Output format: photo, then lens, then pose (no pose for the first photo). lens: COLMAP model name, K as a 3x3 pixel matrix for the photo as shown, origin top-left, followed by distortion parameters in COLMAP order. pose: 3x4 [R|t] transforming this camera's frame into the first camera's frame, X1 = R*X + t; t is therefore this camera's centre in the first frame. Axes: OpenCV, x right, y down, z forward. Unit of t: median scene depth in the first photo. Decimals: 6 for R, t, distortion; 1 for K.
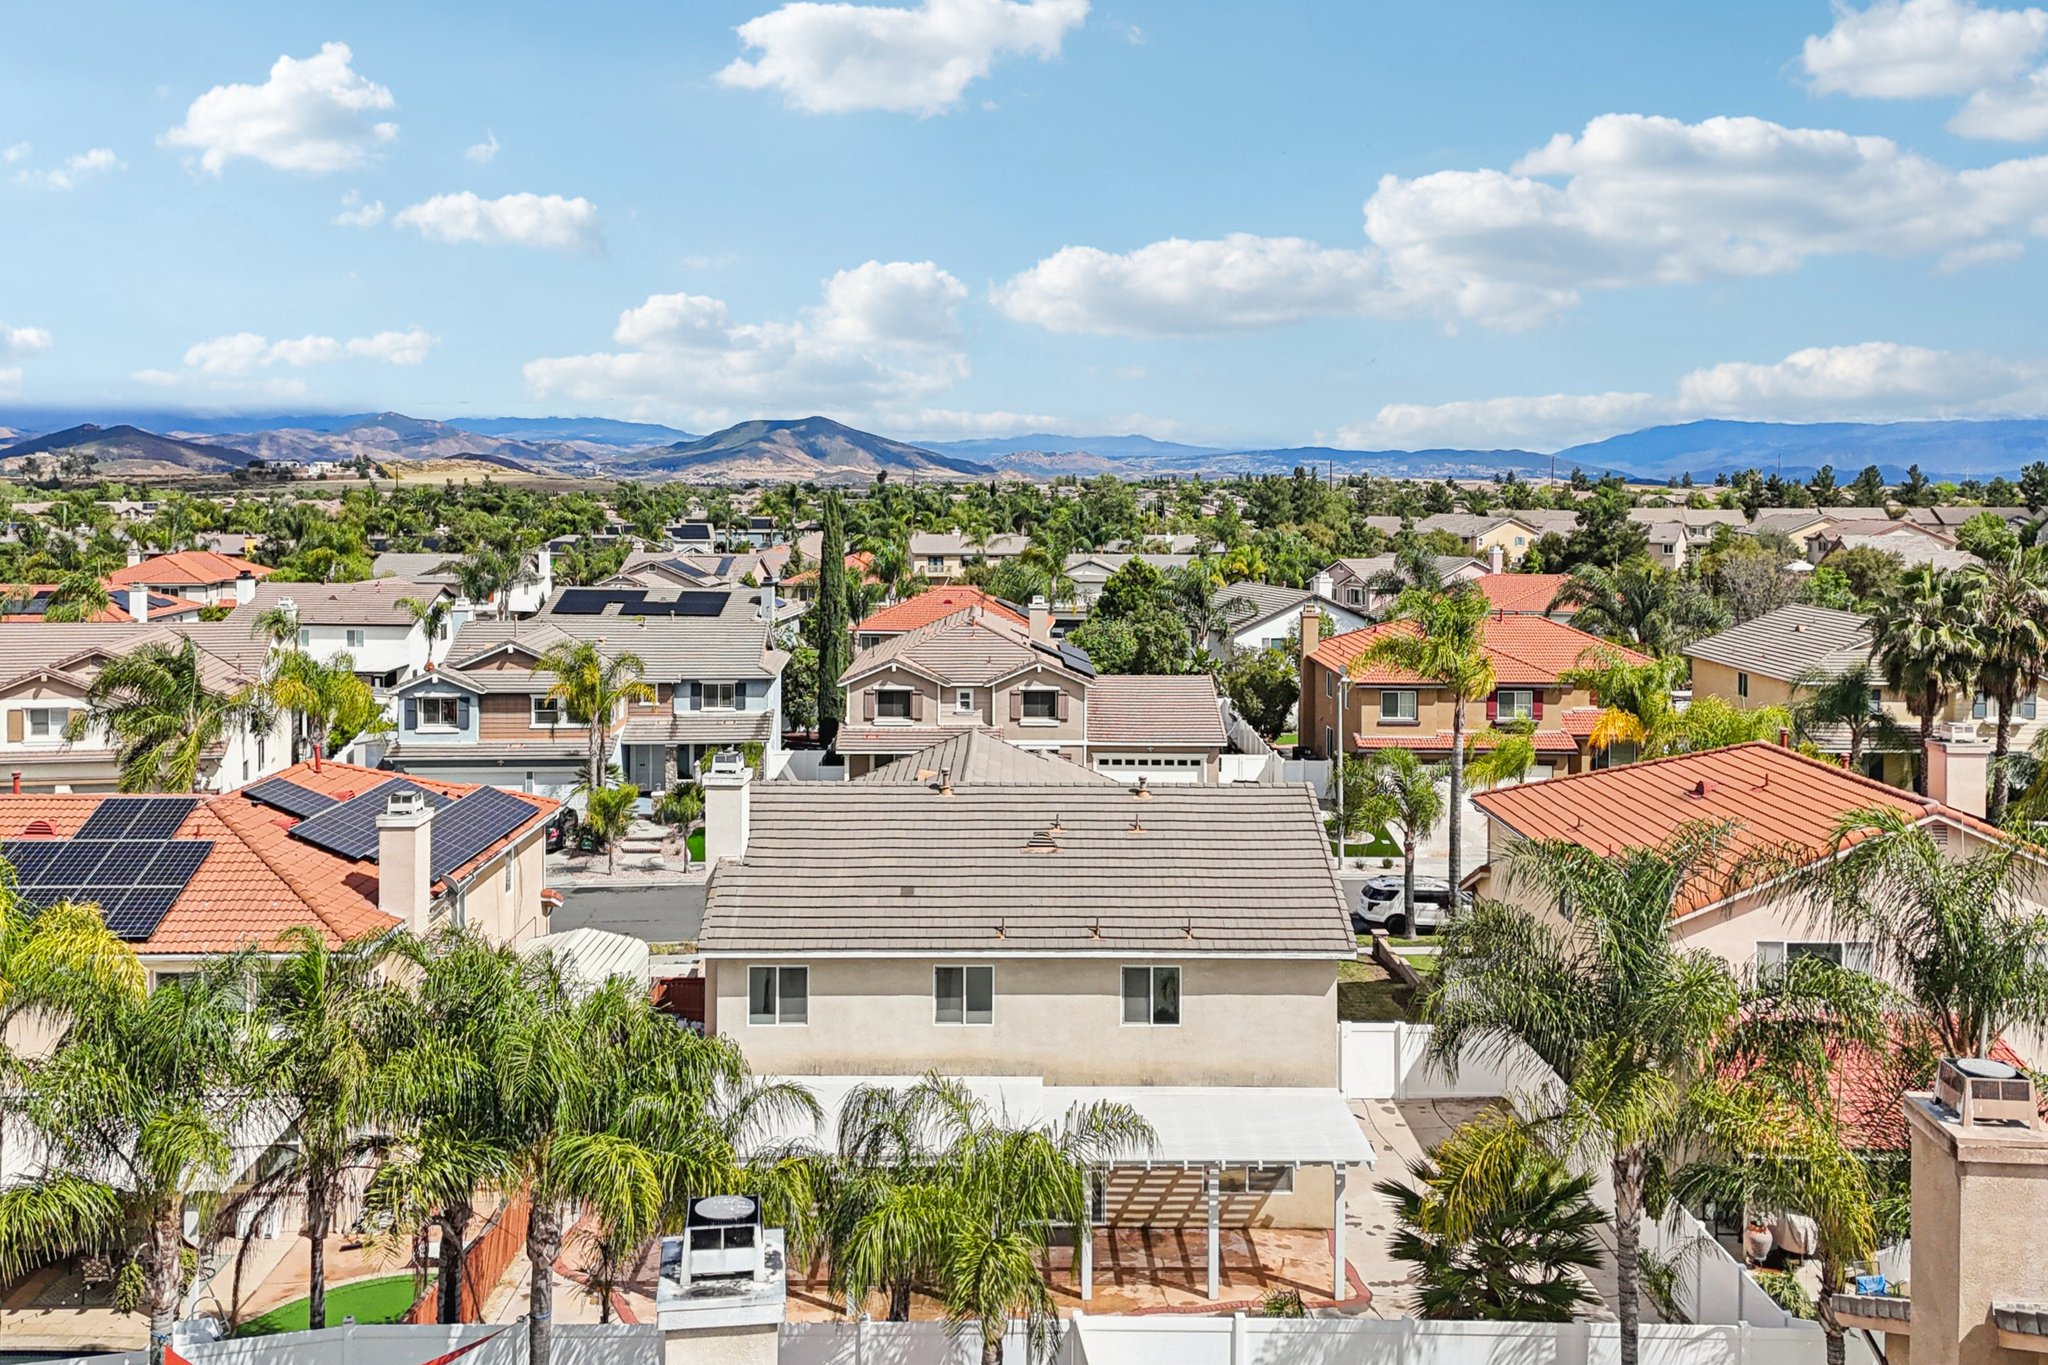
lens RADIAL K [[1790.8, 0, 1020.6], [0, 1790.8, 684.6], [0, 0, 1]] dist [0.111324, -0.168553]
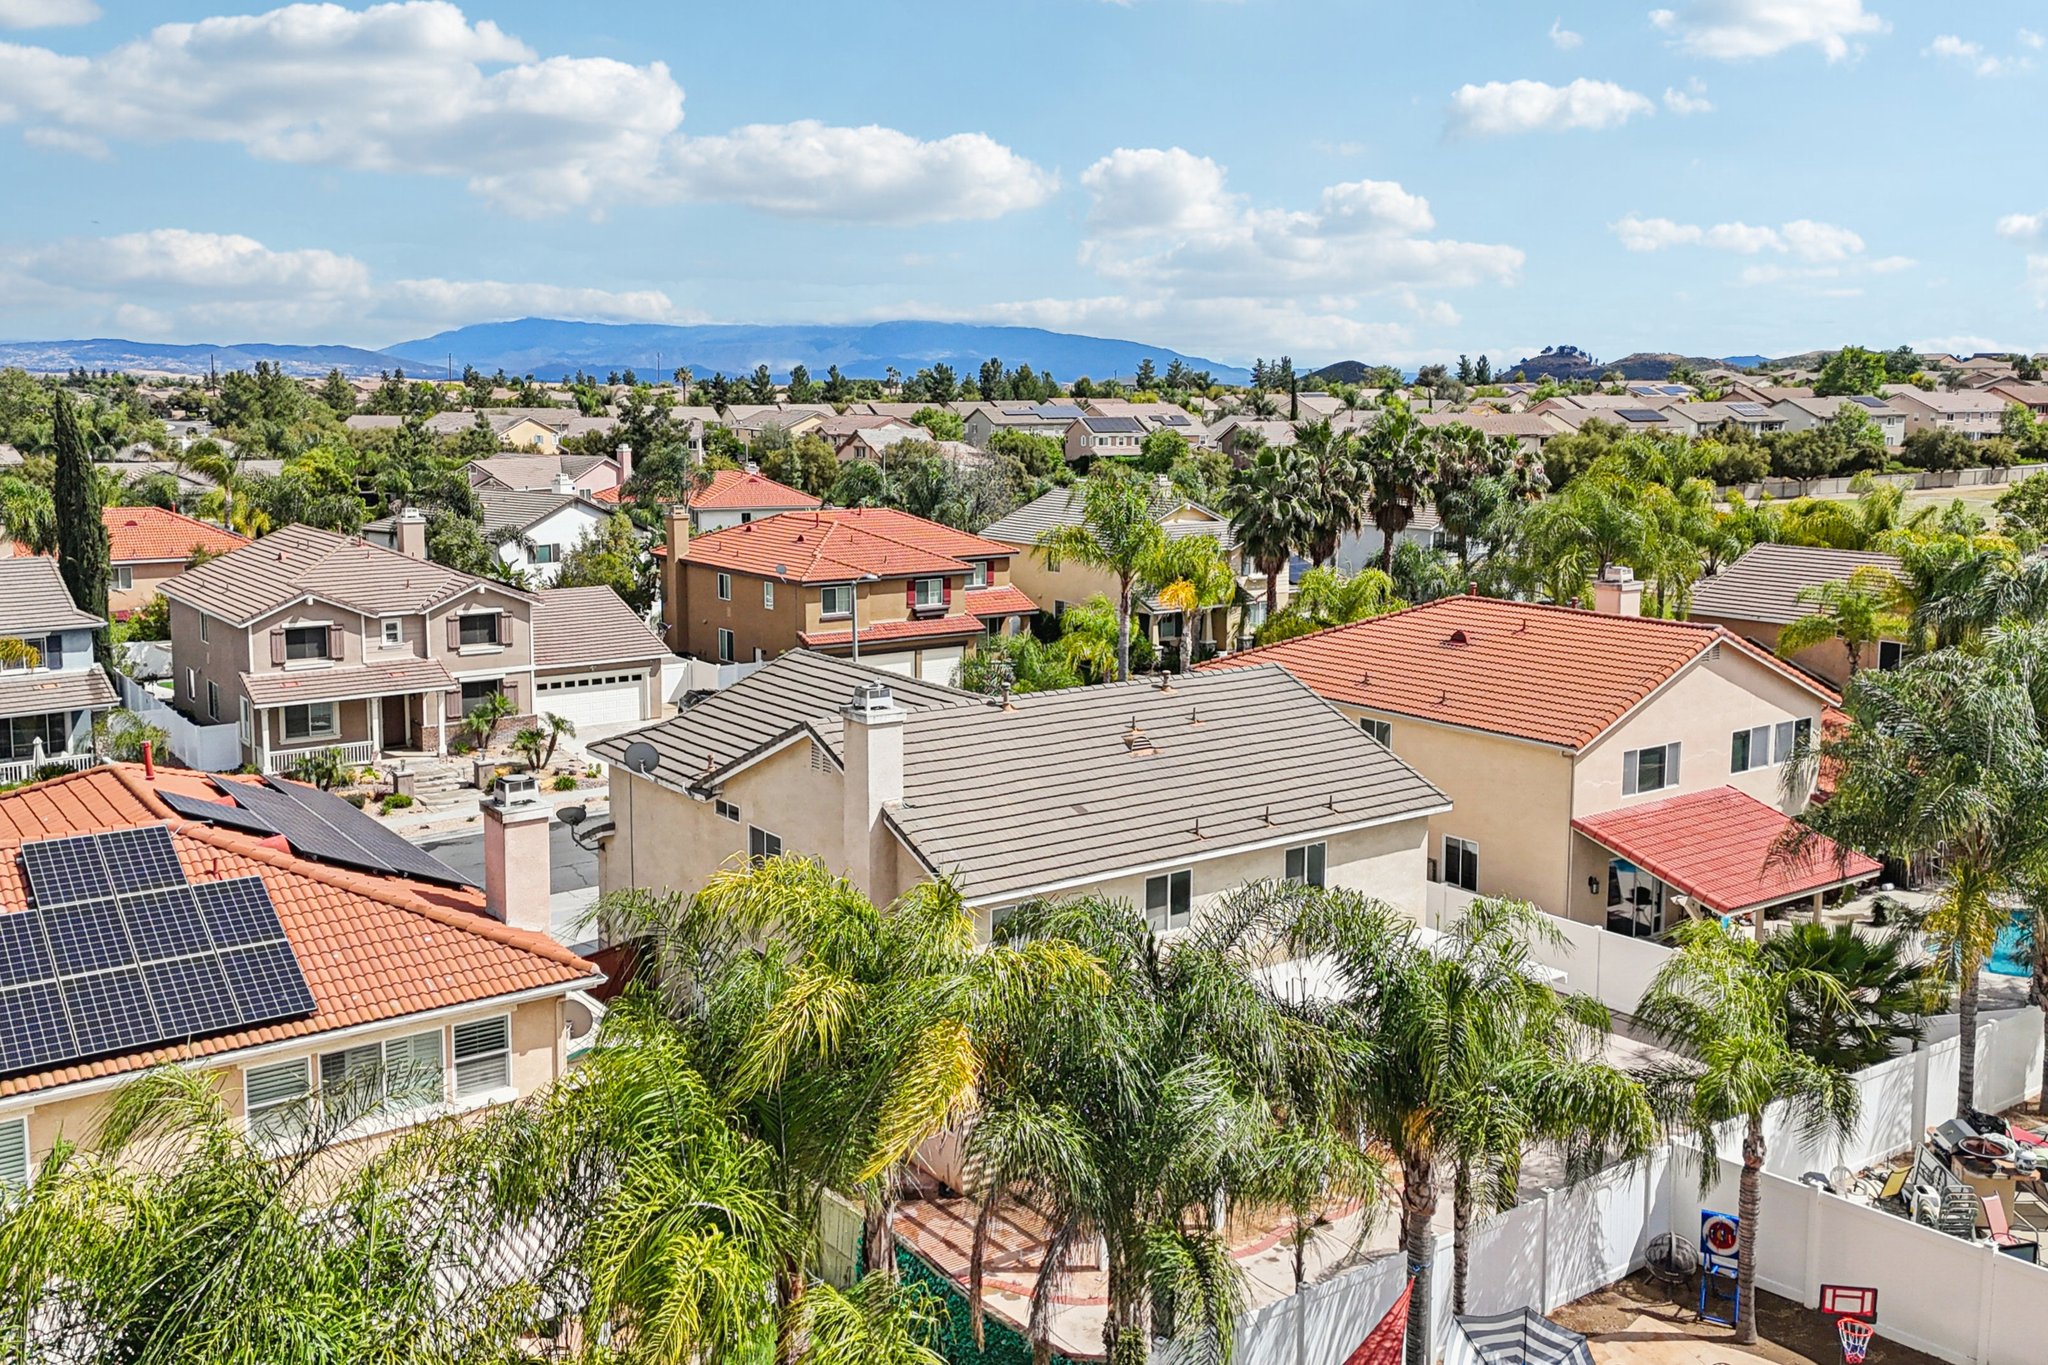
lens RADIAL K [[1790.8, 0, 1023.5], [0, 1790.8, 676.9], [0, 0, 1]] dist [0.111324, -0.168553]
pose [[0.819041, -0.099084, 0.565115, -0.278707], [0.070100, 0.994877, 0.072838, -0.012142], [-0.569437, -0.020043, 0.821791, 0.103894]]
